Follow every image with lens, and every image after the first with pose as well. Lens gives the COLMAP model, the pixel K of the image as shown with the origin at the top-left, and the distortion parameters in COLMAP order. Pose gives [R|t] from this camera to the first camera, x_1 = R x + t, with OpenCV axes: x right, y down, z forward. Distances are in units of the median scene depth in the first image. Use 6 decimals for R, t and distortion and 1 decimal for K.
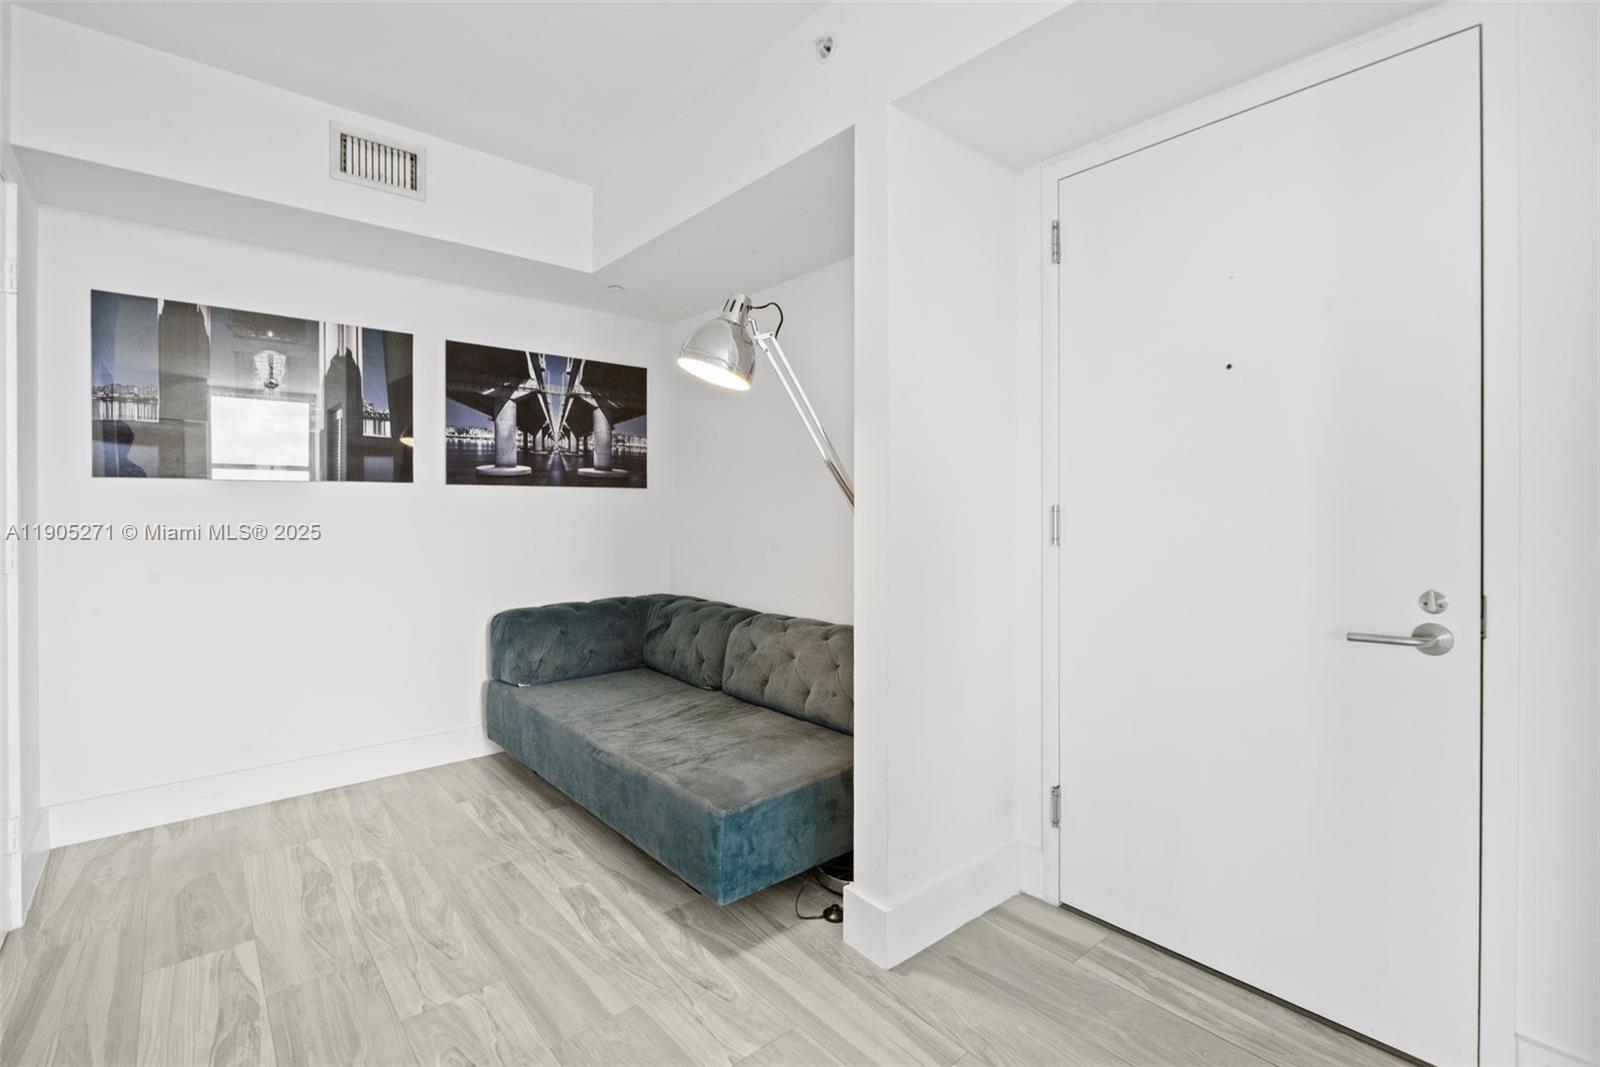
lens RADIAL K [[659.9, 0, 795.3], [0, 659.9, 511.0], [0, 0, 1]] dist [0.000389, -0.000083]
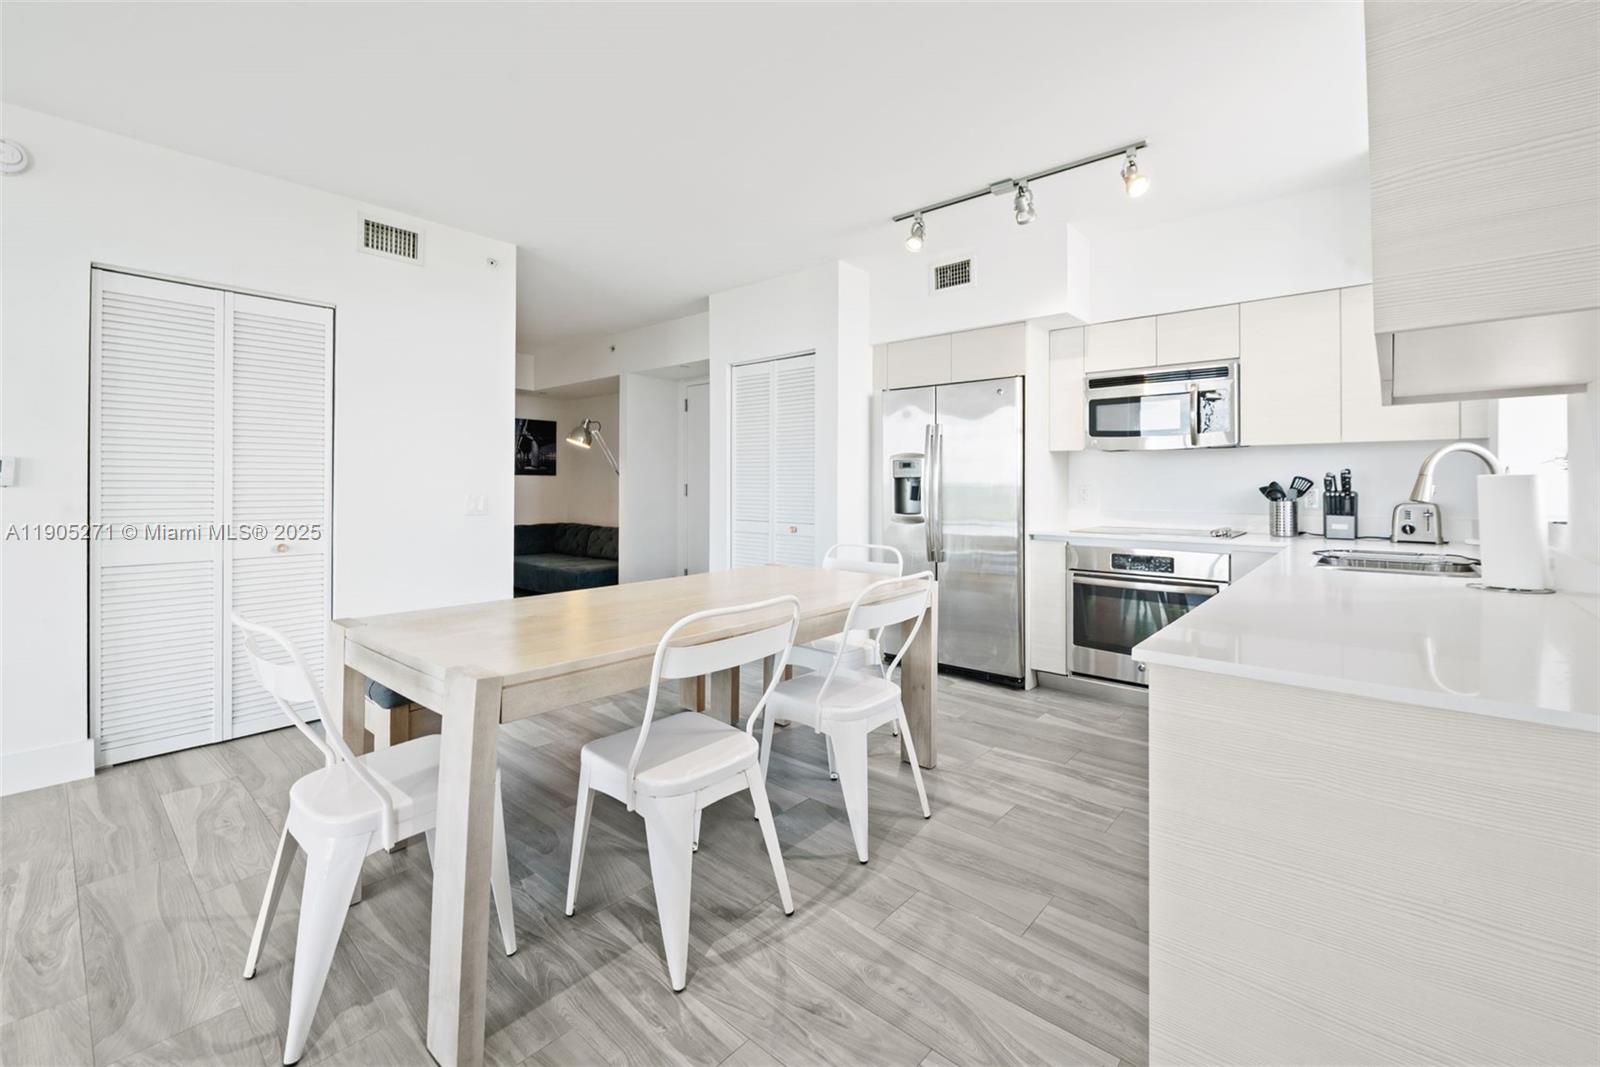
lens RADIAL K [[659.9, 0, 795.3], [0, 659.9, 511.0], [0, 0, 1]] dist [0.000389, -0.000083]
pose [[0.991478, 0.008412, 0.130005, 0.353402], [-0.012599, 0.999427, 0.031413, 0.004508], [-0.129666, -0.032783, 0.991016, -1.618558]]
